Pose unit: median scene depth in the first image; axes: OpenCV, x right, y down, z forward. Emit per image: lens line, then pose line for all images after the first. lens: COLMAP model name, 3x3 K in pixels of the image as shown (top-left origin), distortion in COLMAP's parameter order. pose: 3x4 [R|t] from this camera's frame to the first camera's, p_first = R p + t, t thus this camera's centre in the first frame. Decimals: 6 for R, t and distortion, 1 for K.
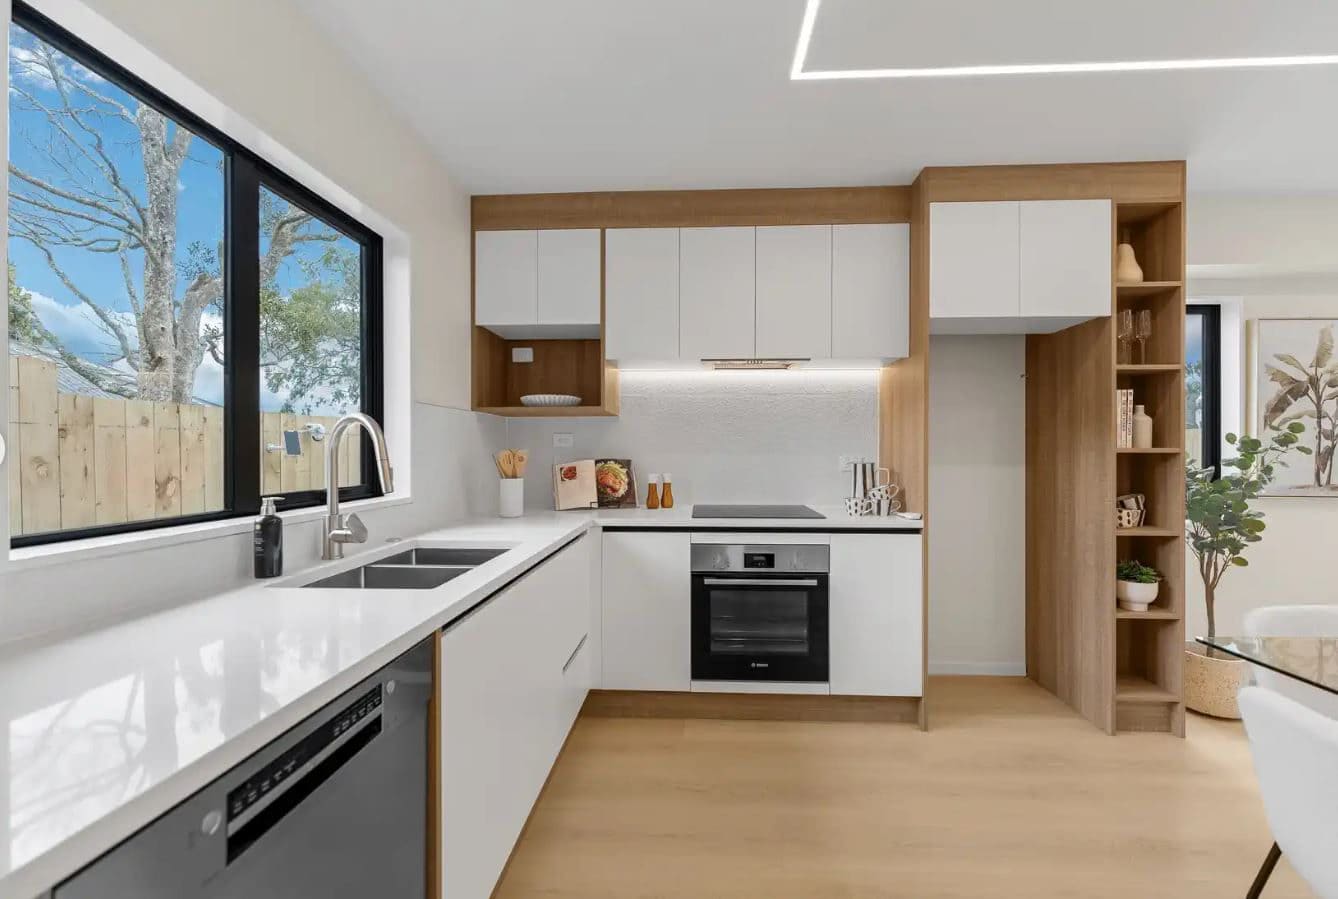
lens RADIAL K [[543.7, 0, 669.7], [0, 543.7, 448.3], [0, 0, 1]] dist [-0.000489, 0.000749]
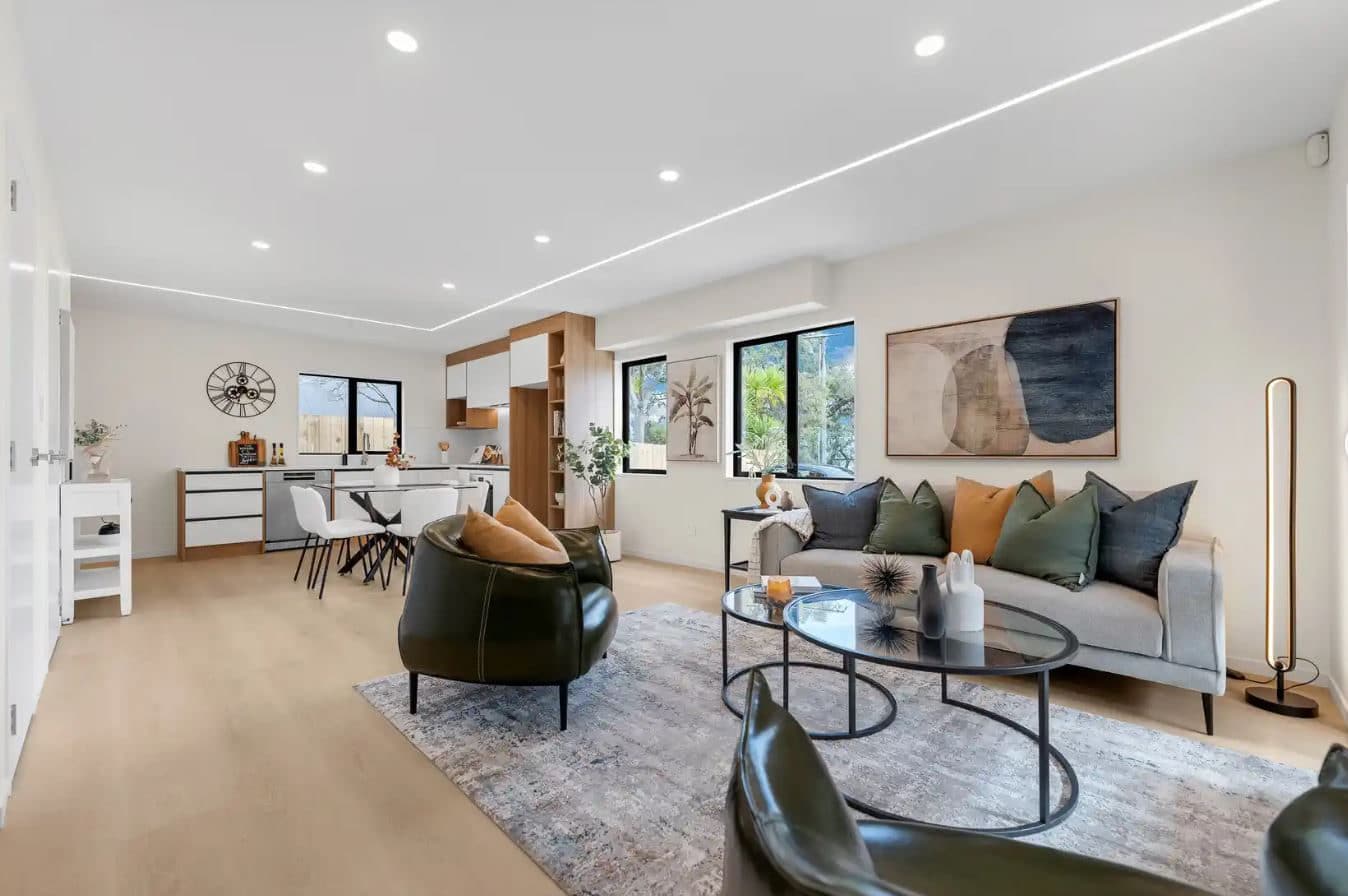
lens RADIAL K [[551.6, 0, 677.1], [0, 551.6, 452.3], [0, 0, 1]] dist [-0.000967, 0.001066]
pose [[0.747879, -0.005306, -0.663814, 2.639852], [0.004070, 0.999986, -0.003407, 0.077072], [0.663823, -0.000153, 0.747890, -0.414629]]
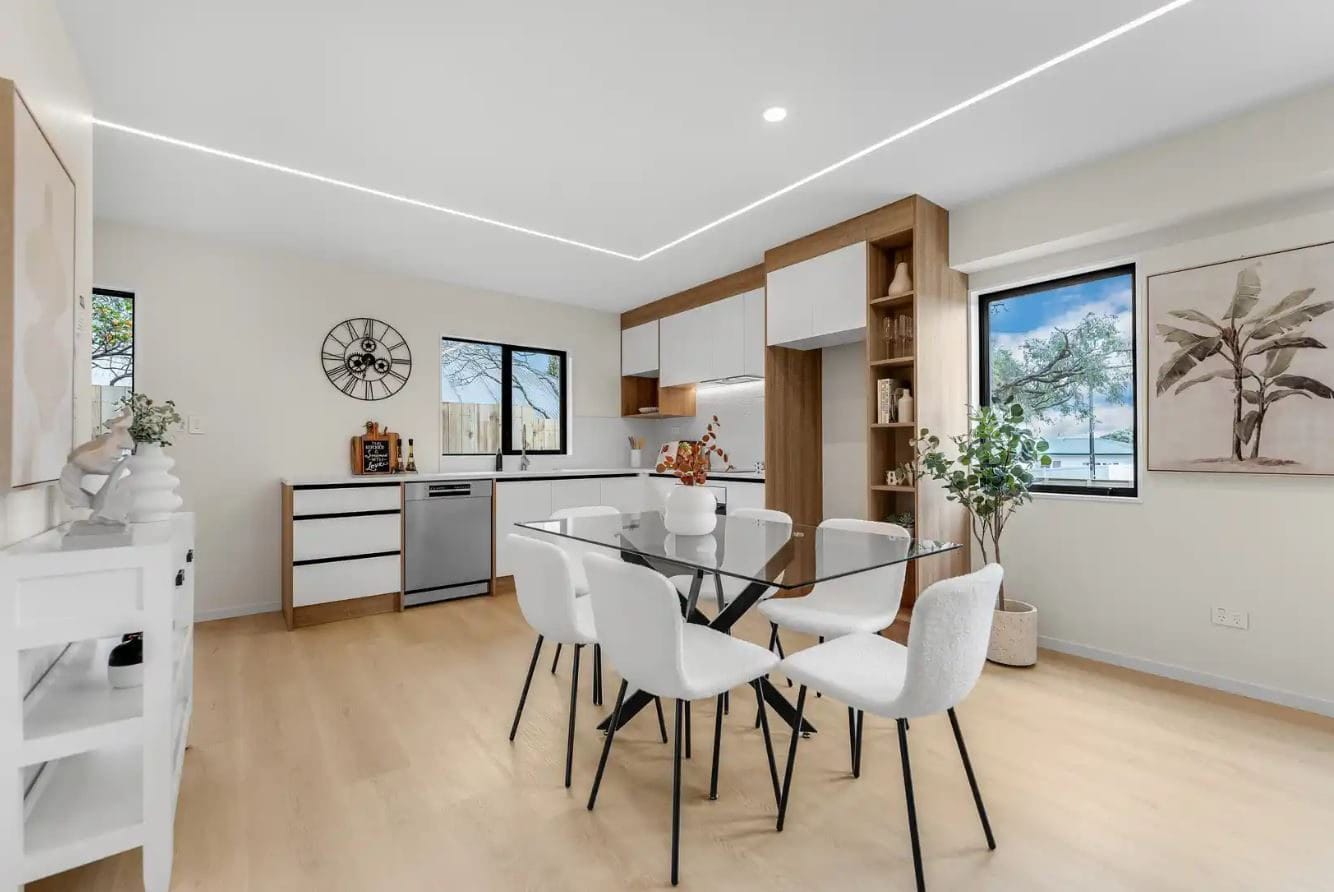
lens RADIAL K [[585.1, 0, 663.7], [0, 585.1, 440.0], [0, 0, 1]] dist [-0.001587, 0.002421]
pose [[0.630200, -0.015717, -0.776274, 1.498635], [0.005309, 0.999859, -0.015934, 0.055418], [0.776415, 0.005921, 0.630194, -0.285688]]
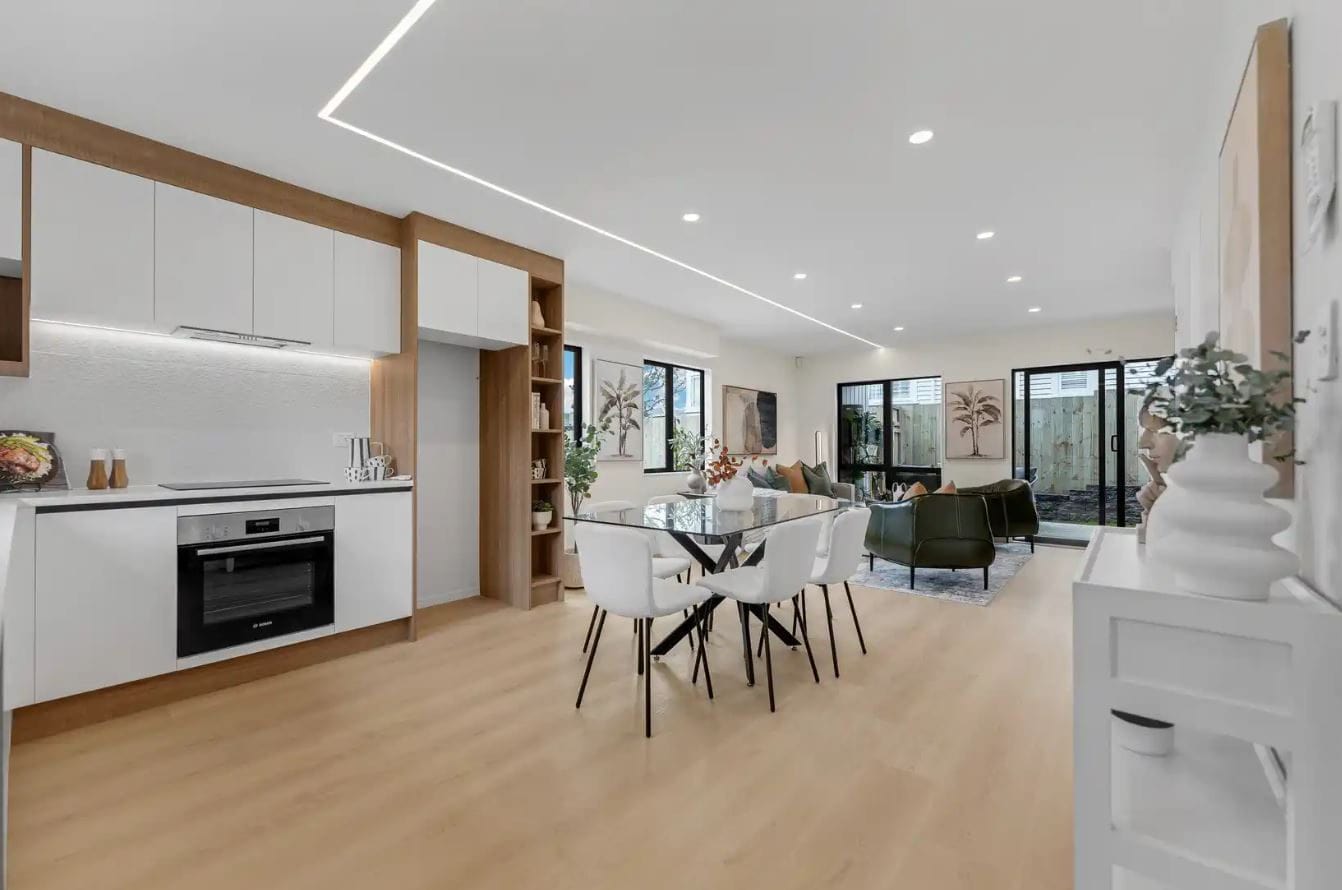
lens RADIAL K [[549.2, 0, 670.1], [0, 549.2, 448.4], [0, 0, 1]] dist [-0.000967, 0.001066]
pose [[0.599638, -0.000495, 0.800271, -0.208118], [0.000864, 1.000000, -0.000029, 0.053780], [-0.800271, 0.000709, 0.599638, -0.271209]]
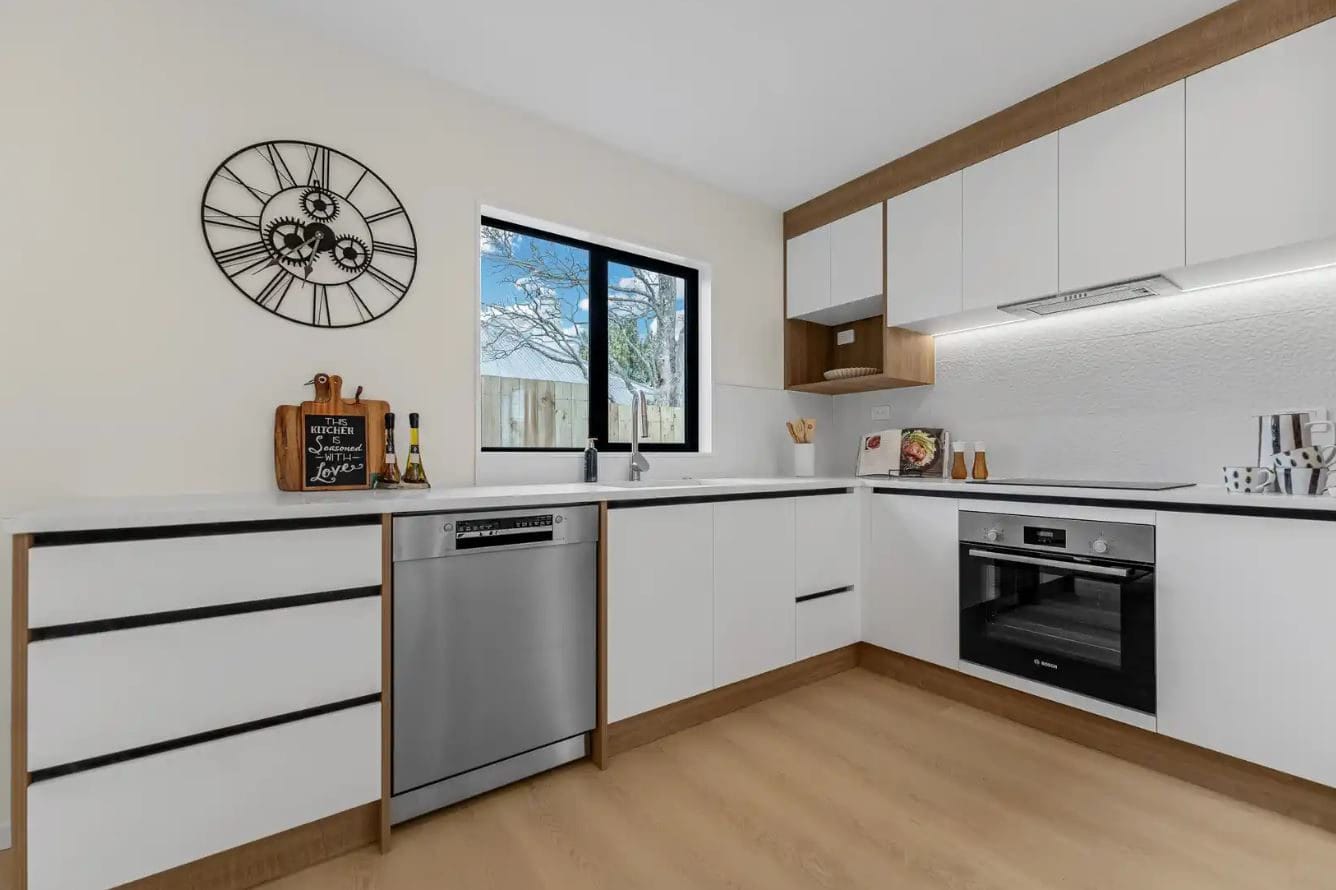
lens RADIAL K [[546.7, 0, 675.2], [0, 546.7, 453.2], [0, 0, 1]] dist [-0.000967, 0.001066]
pose [[0.635143, -0.005301, -0.772376, 0.434141], [0.002128, 0.999985, -0.005113, 0.080120], [0.772392, 0.001603, 0.635145, 0.040410]]
